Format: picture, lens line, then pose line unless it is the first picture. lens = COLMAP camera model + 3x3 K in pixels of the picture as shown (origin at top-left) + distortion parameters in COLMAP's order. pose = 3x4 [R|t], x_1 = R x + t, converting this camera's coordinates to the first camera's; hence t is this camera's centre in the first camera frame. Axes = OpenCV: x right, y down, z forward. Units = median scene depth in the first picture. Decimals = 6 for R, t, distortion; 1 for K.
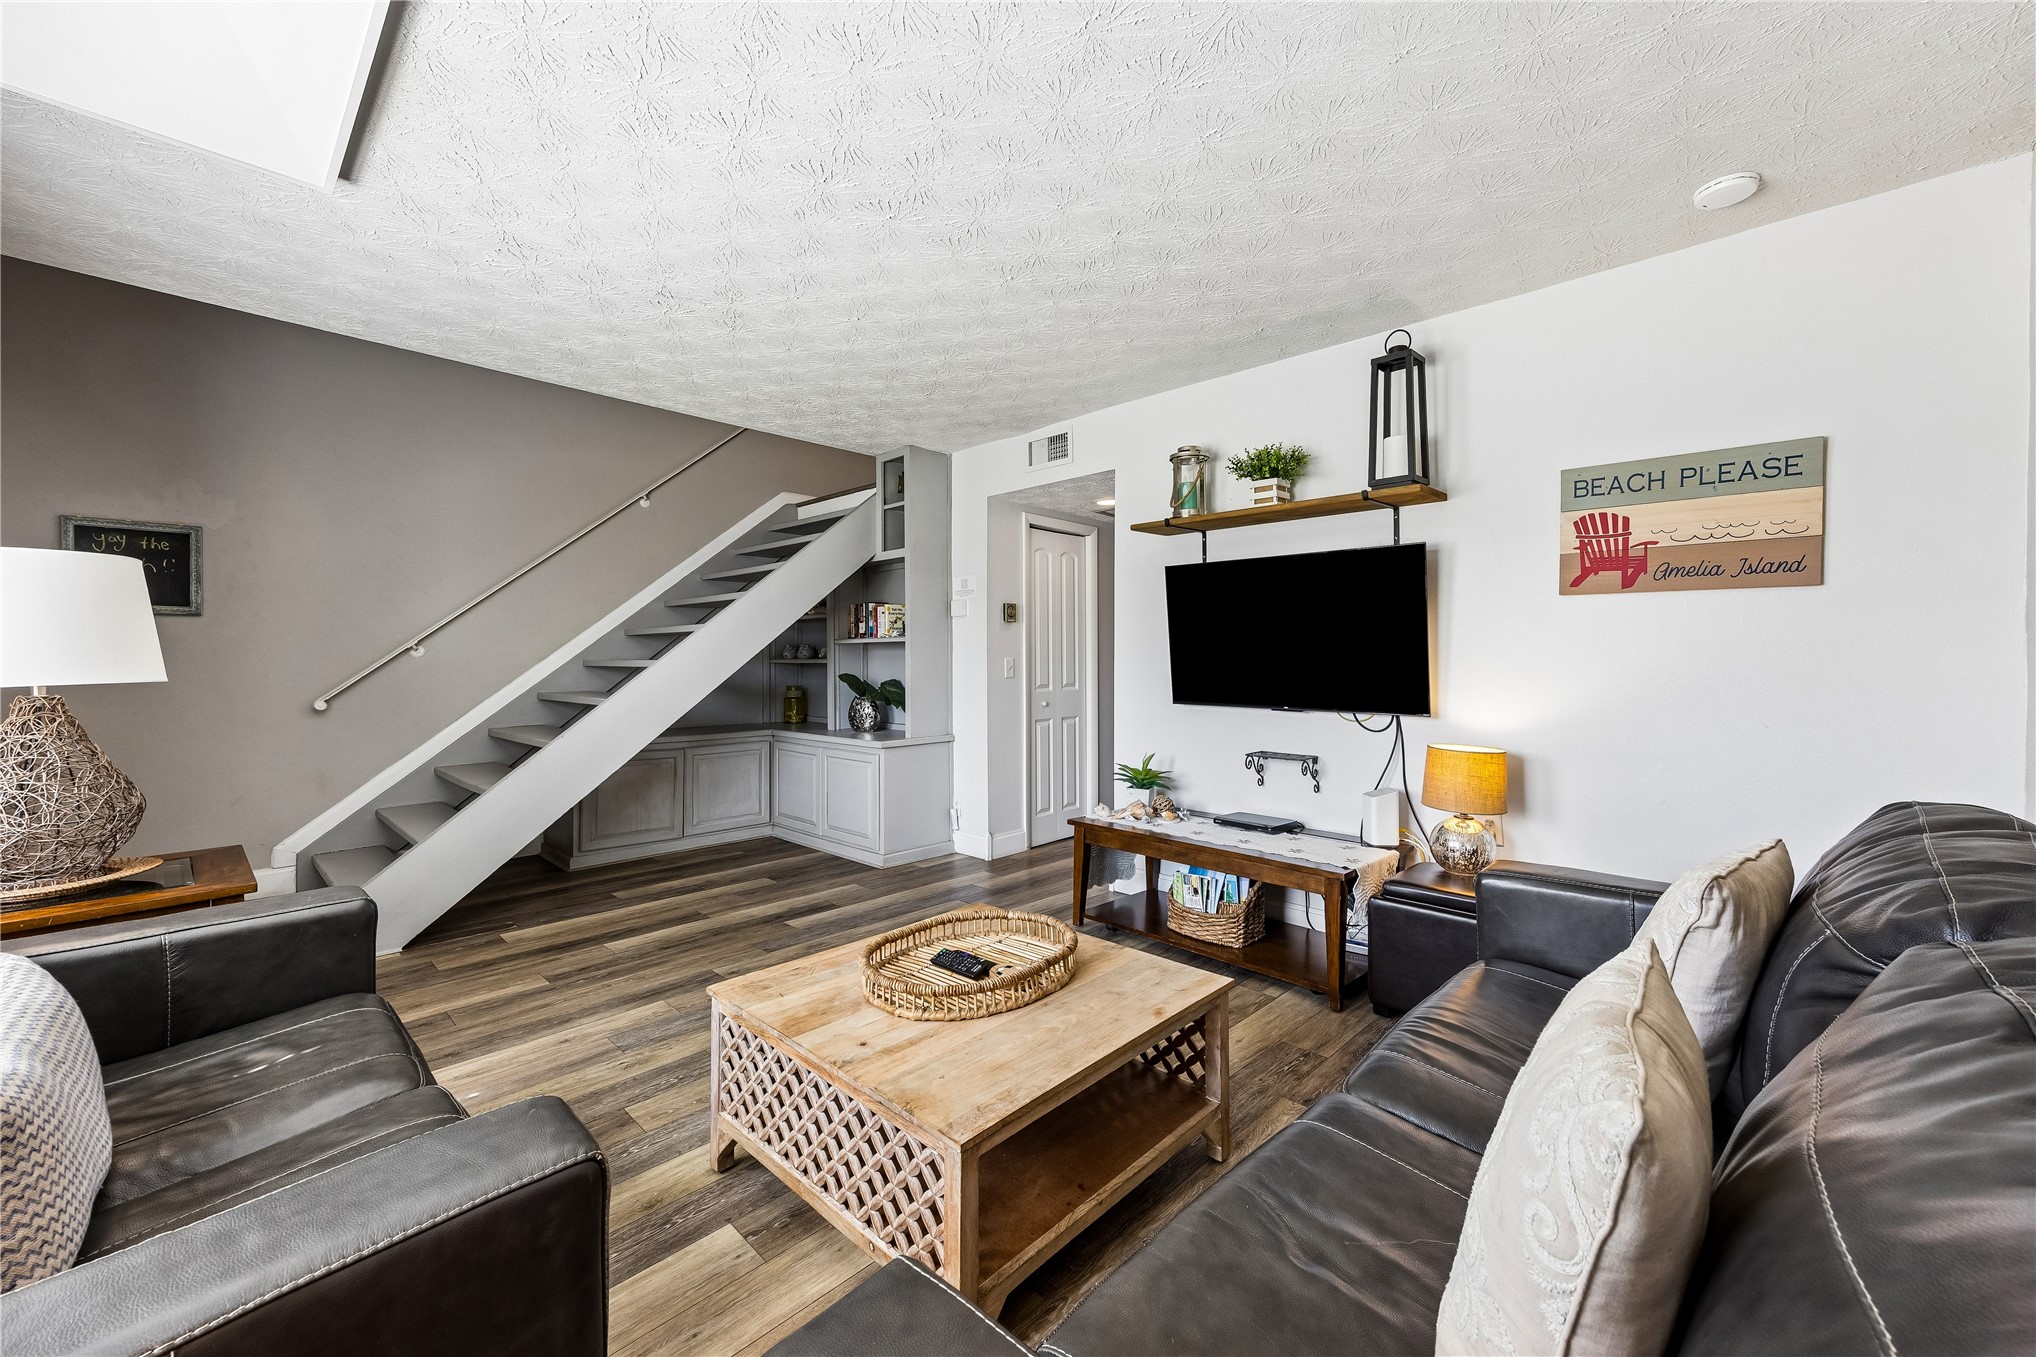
lens RADIAL K [[796.1, 0, 1017.8], [0, 796.1, 669.2], [0, 0, 1]] dist [0.013838, -0.000244]
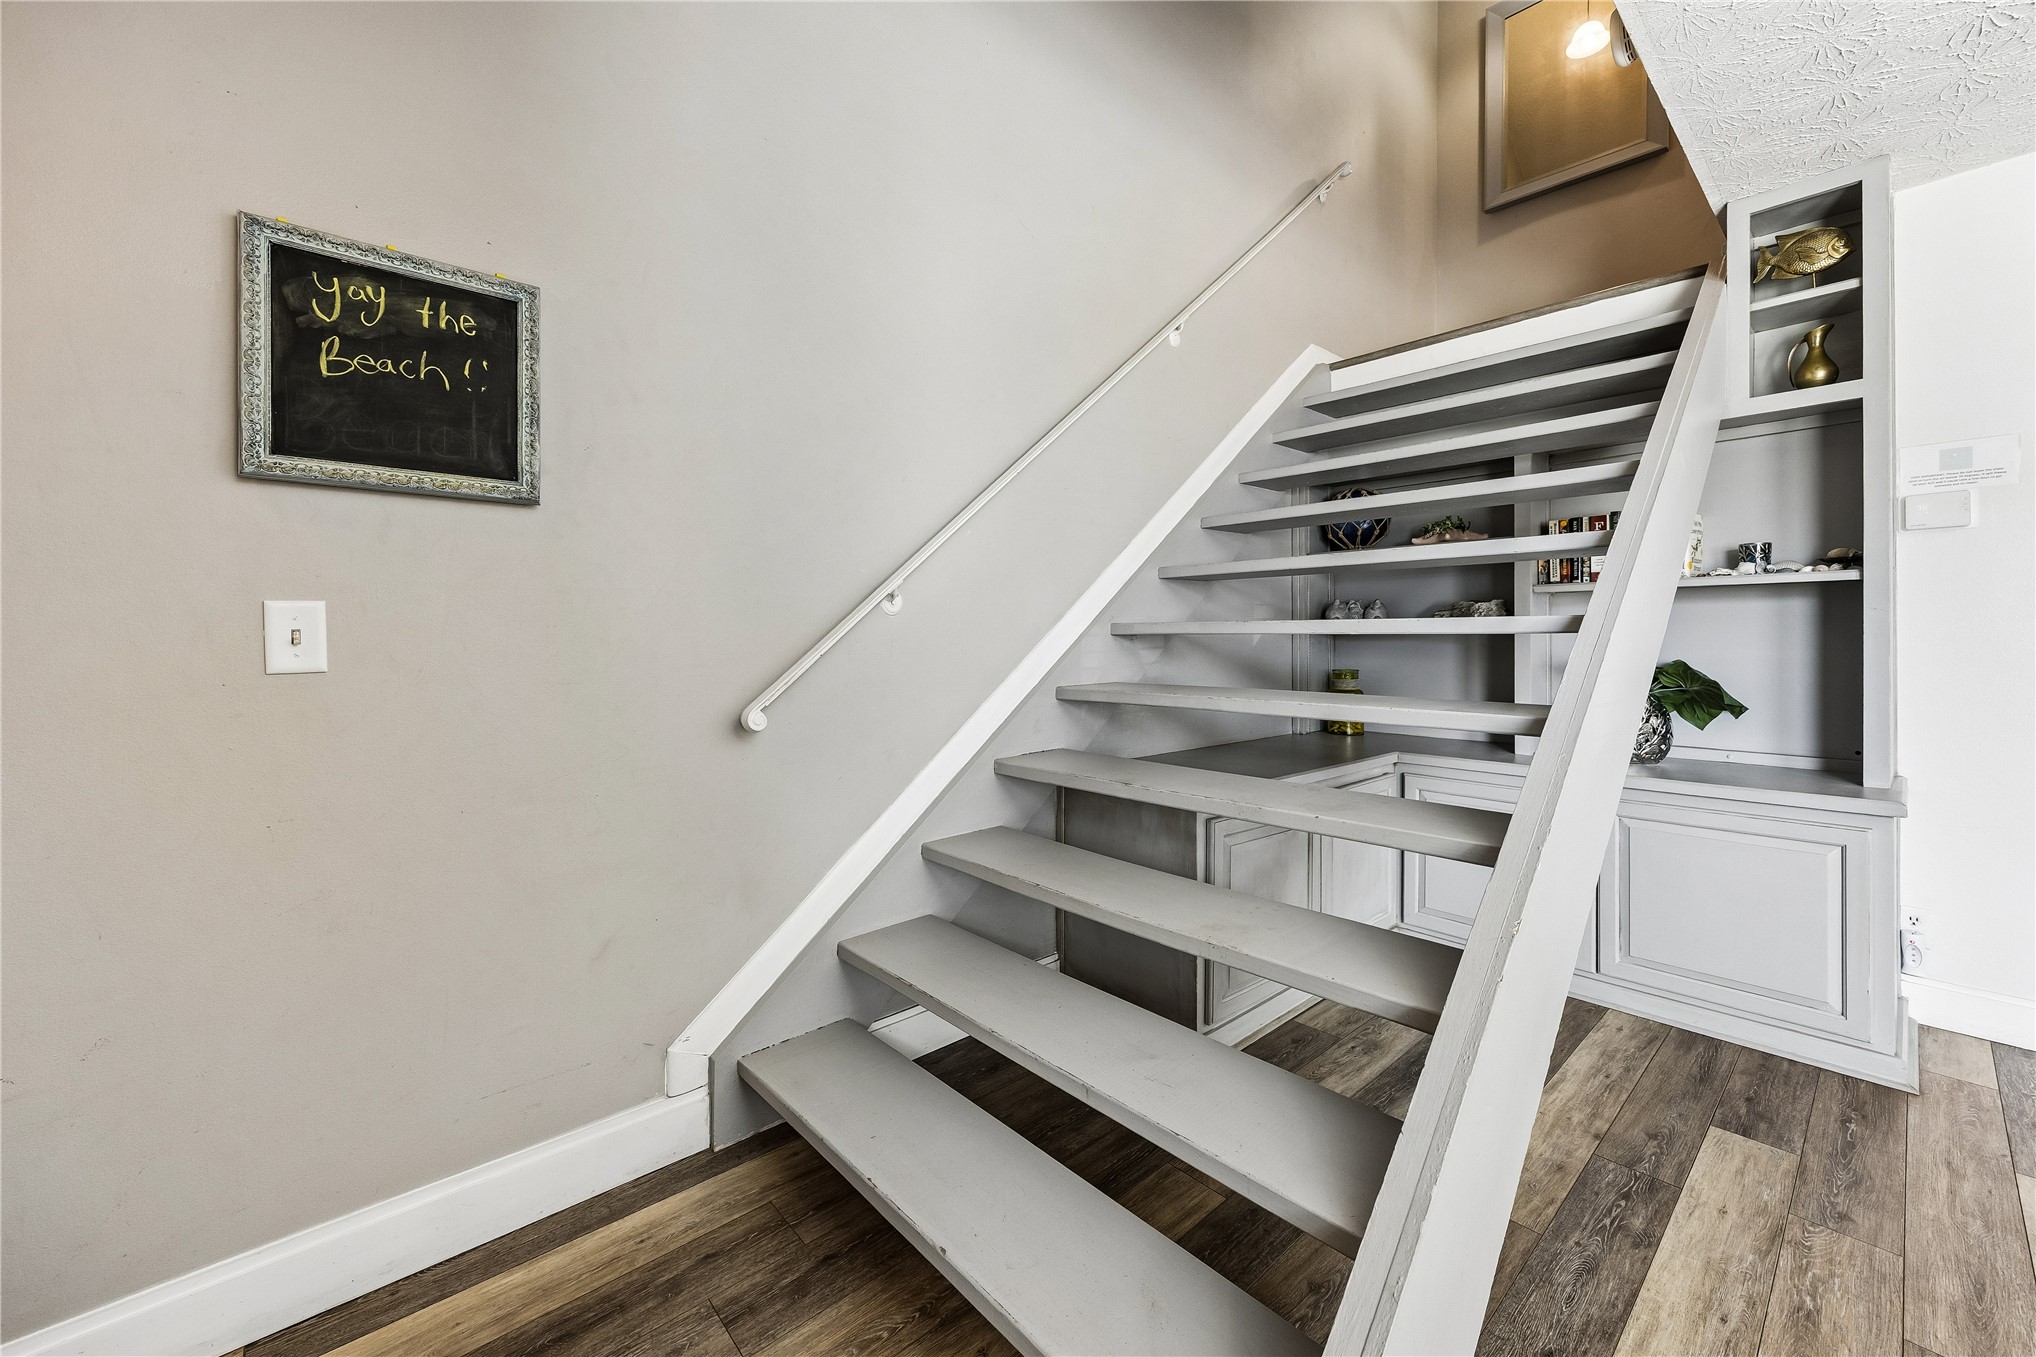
lens RADIAL K [[796.1, 0, 993.6], [0, 796.1, 650.9], [0, 0, 1]] dist [0.013838, -0.000244]
pose [[0.996327, -0.004083, -0.085529, -0.746576], [0.003477, 0.999968, -0.007239, 0.012815], [0.085556, 0.006915, 0.996309, 0.614051]]
